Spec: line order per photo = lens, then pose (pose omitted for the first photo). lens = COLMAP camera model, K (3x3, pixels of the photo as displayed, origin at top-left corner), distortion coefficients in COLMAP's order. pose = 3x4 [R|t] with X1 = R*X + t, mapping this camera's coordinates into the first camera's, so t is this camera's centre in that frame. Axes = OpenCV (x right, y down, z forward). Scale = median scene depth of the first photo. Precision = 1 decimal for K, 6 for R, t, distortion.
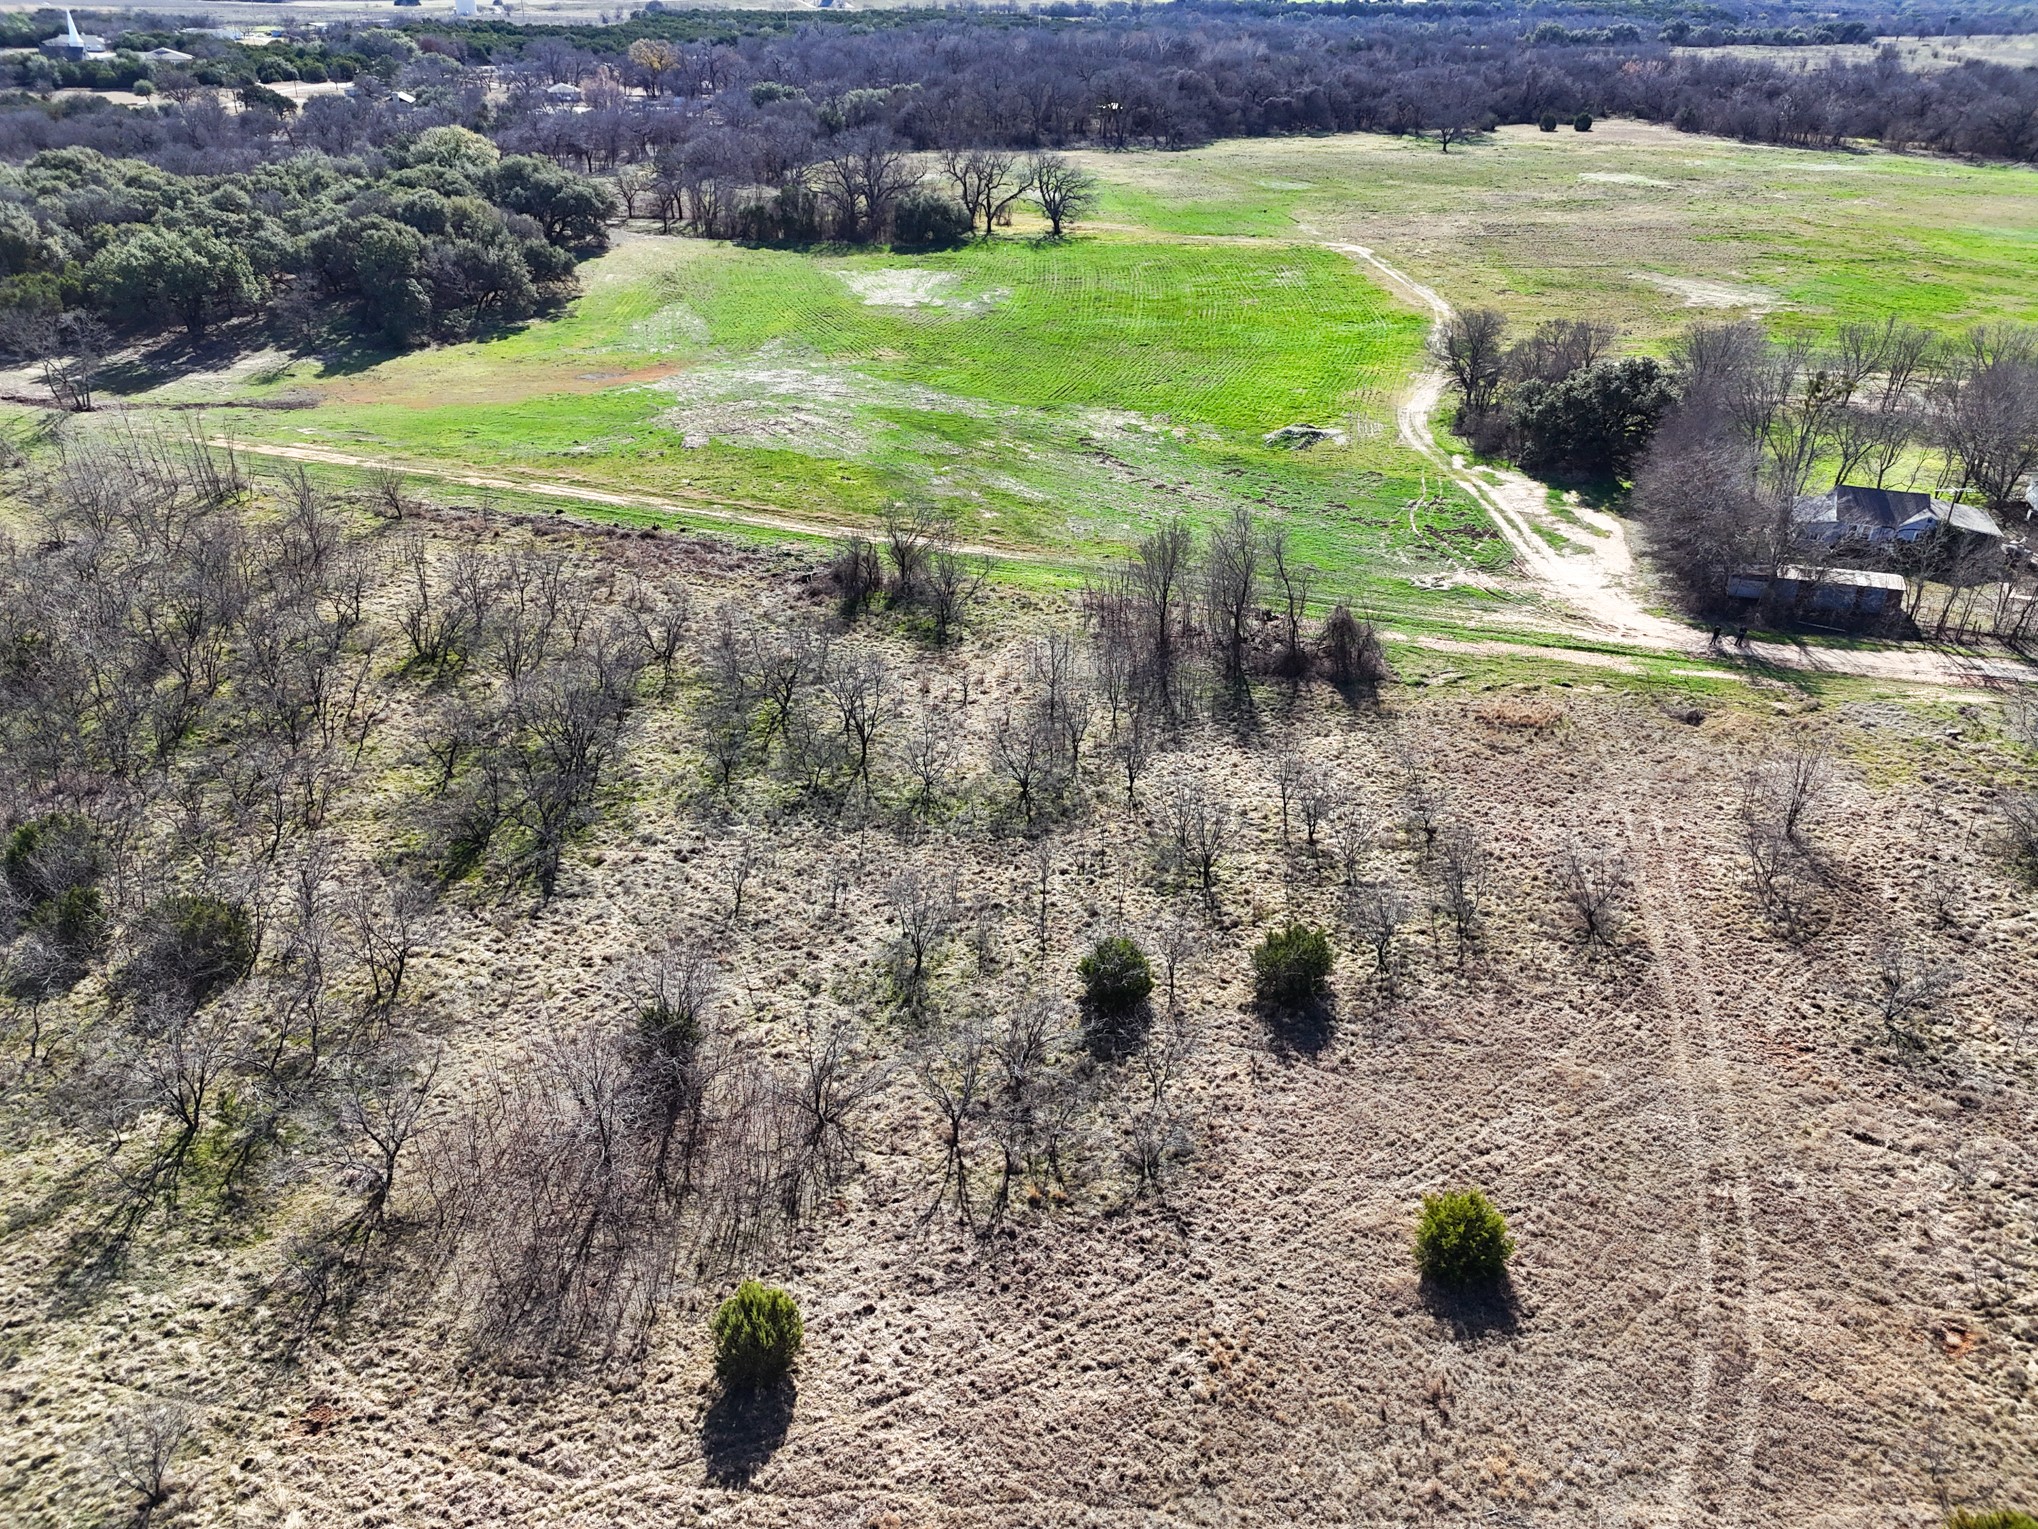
lens RADIAL K [[1502.9, 0, 1022.9], [0, 1502.9, 753.5], [0, 0, 1]] dist [0.057411, -0.050834]
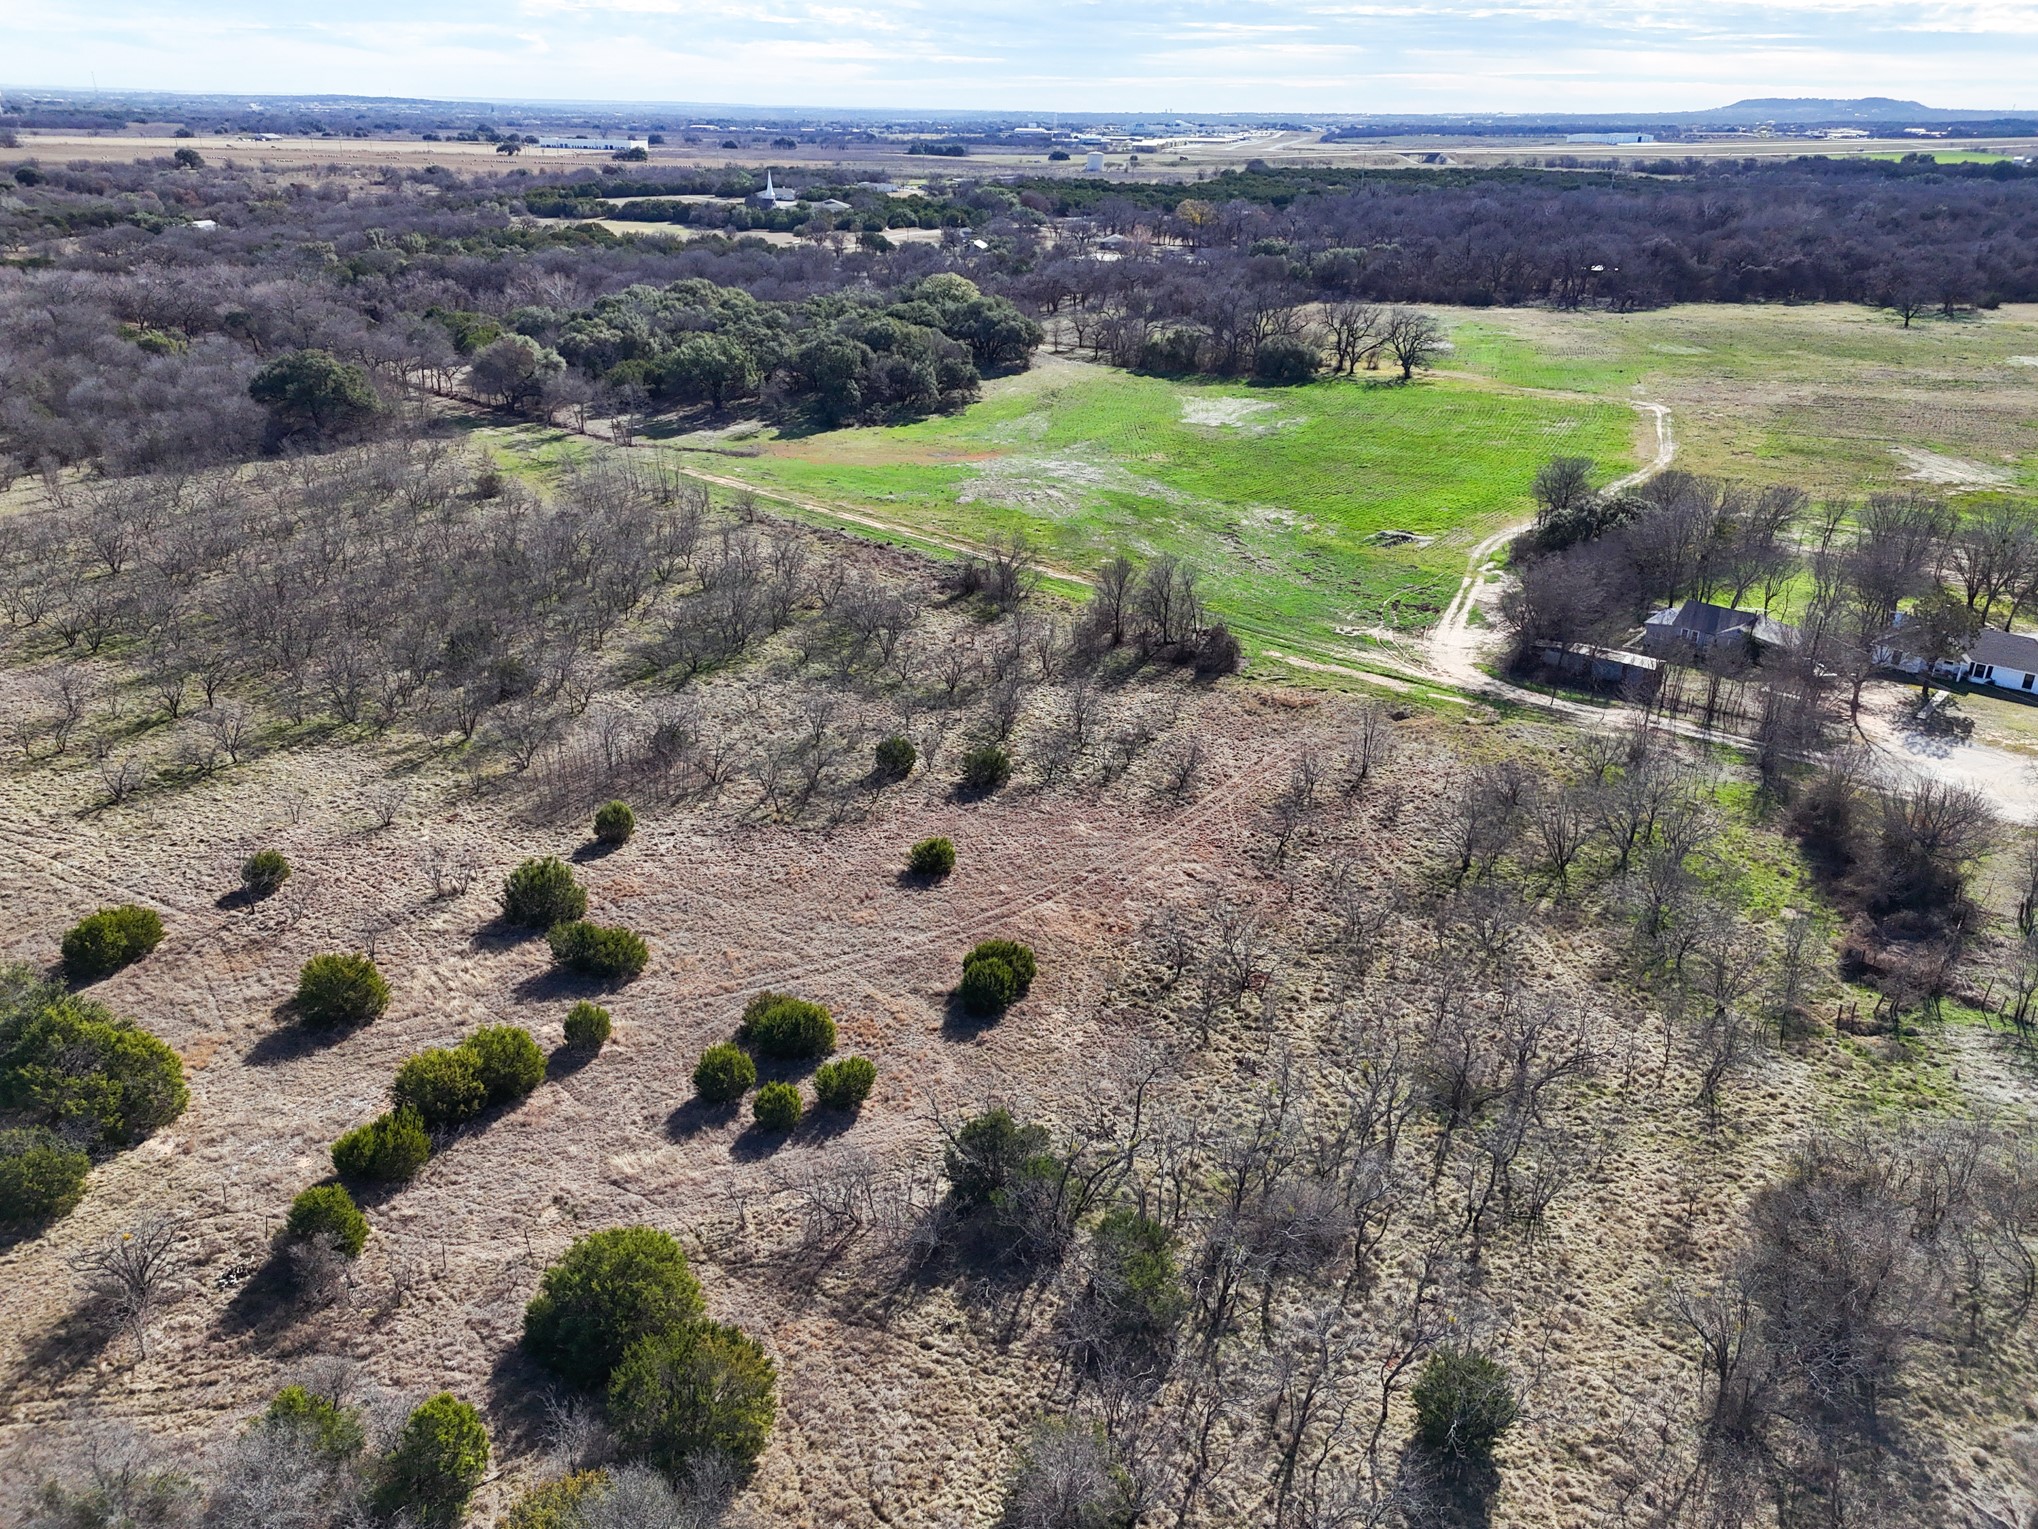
lens RADIAL K [[1510.4, 0, 1019.0], [0, 1510.4, 764.5], [0, 0, 1]] dist [0.090834, -0.102962]
pose [[0.919613, 0.156523, -0.360296, 0.815270], [-0.183012, 0.982281, -0.040385, 0.190176], [0.347591, 0.103077, 0.931963, -0.635183]]
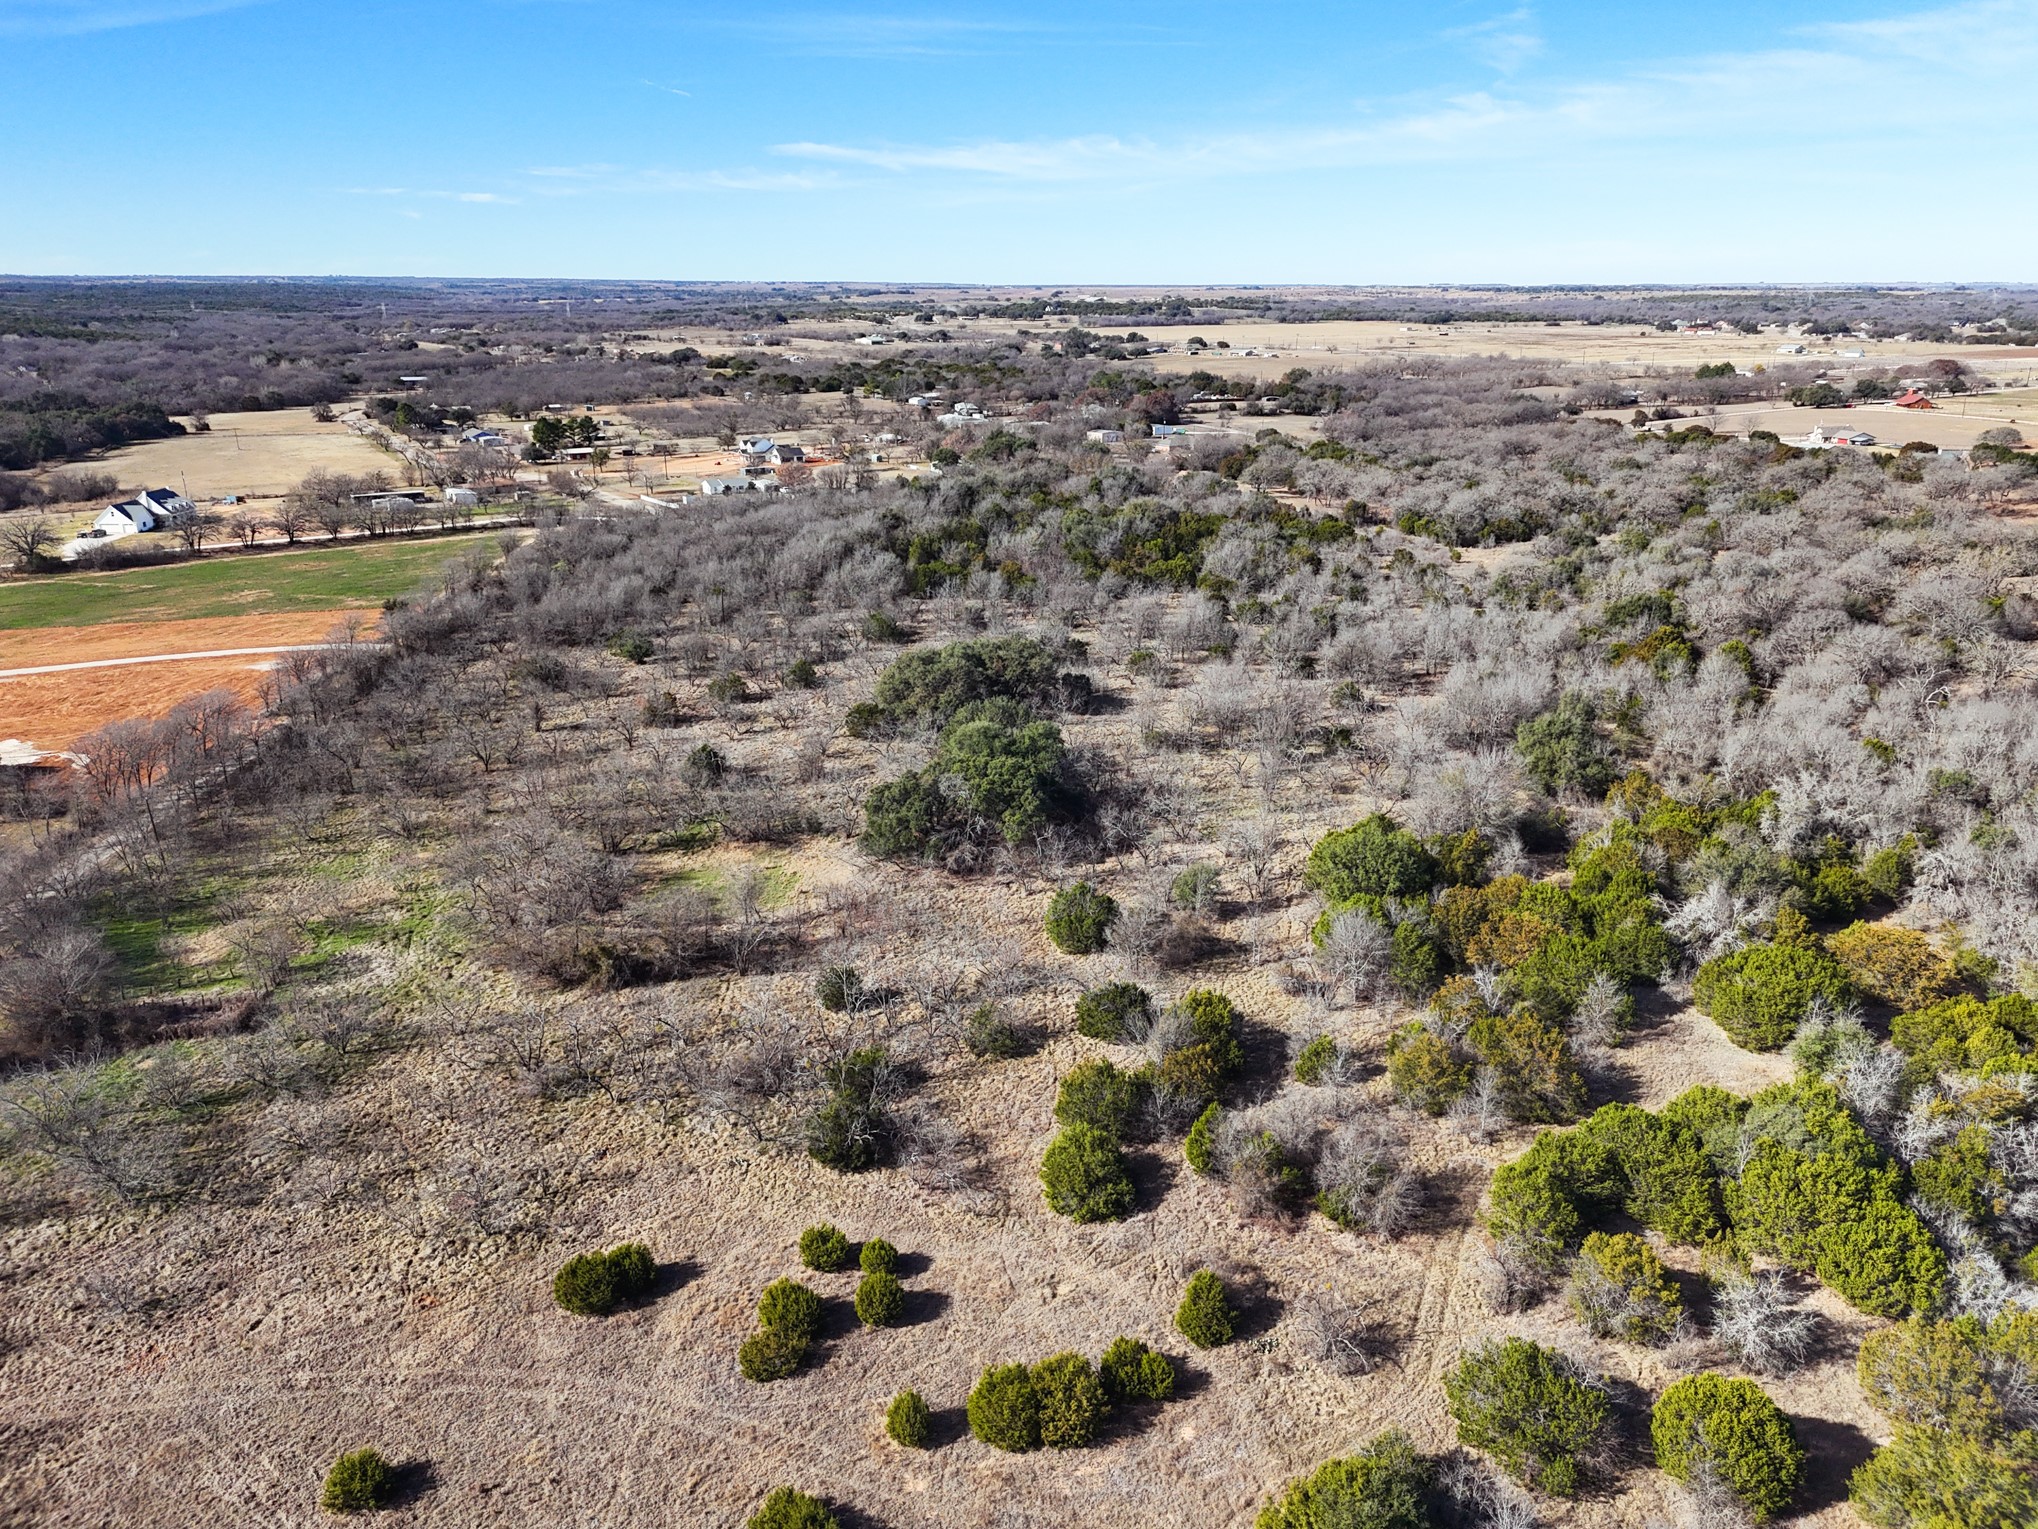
lens RADIAL K [[1493.7, 0, 1023.6], [0, 1493.7, 772.0], [0, 0, 1]] dist [0.065052, -0.066686]
pose [[-0.383085, -0.296708, 0.874763, -0.809489], [0.419069, 0.788115, 0.450840, -0.484998], [-0.823181, 0.539296, -0.177574, 0.248866]]
